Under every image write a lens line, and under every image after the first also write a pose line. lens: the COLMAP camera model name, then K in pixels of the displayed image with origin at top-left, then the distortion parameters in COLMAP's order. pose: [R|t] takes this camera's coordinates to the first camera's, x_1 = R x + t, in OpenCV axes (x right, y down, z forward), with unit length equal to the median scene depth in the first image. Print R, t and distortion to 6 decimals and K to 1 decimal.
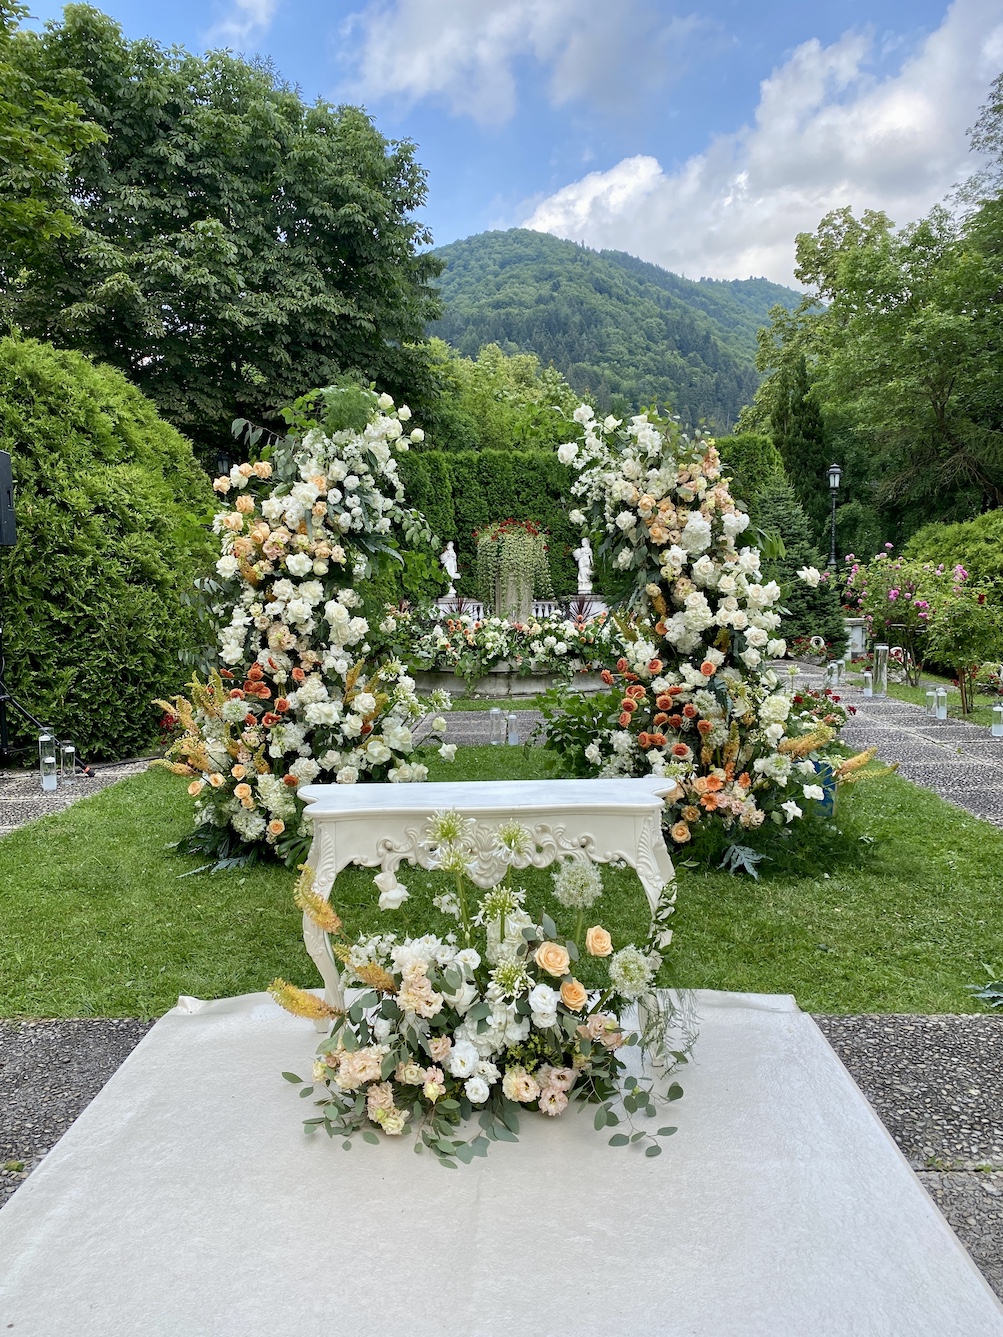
lens RADIAL K [[1008.7, 0, 499.9], [0, 1008.7, 680.8], [0, 0, 1]] dist [0.138891, -0.008585]
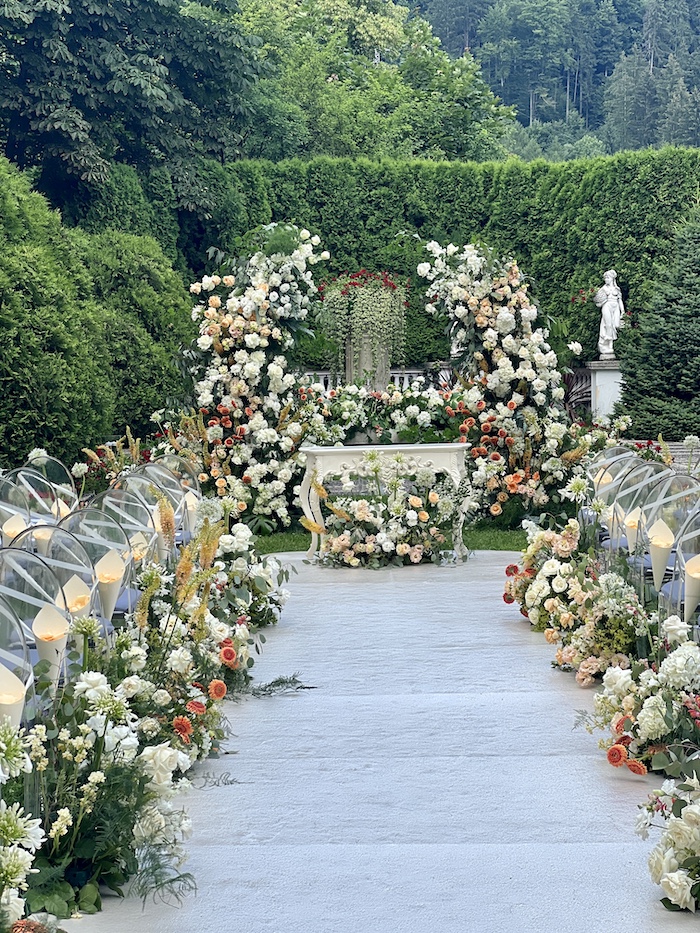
lens RADIAL K [[2090.8, 0, 354.1], [0, 2090.8, 469.1], [0, 0, 1]] dist [0.214760, 0.000000]
pose [[0.999725, -0.004180, 0.023065, -0.114739], [0.004954, 0.999423, -0.033596, 0.189722], [-0.022911, 0.033701, 0.999169, -2.188715]]
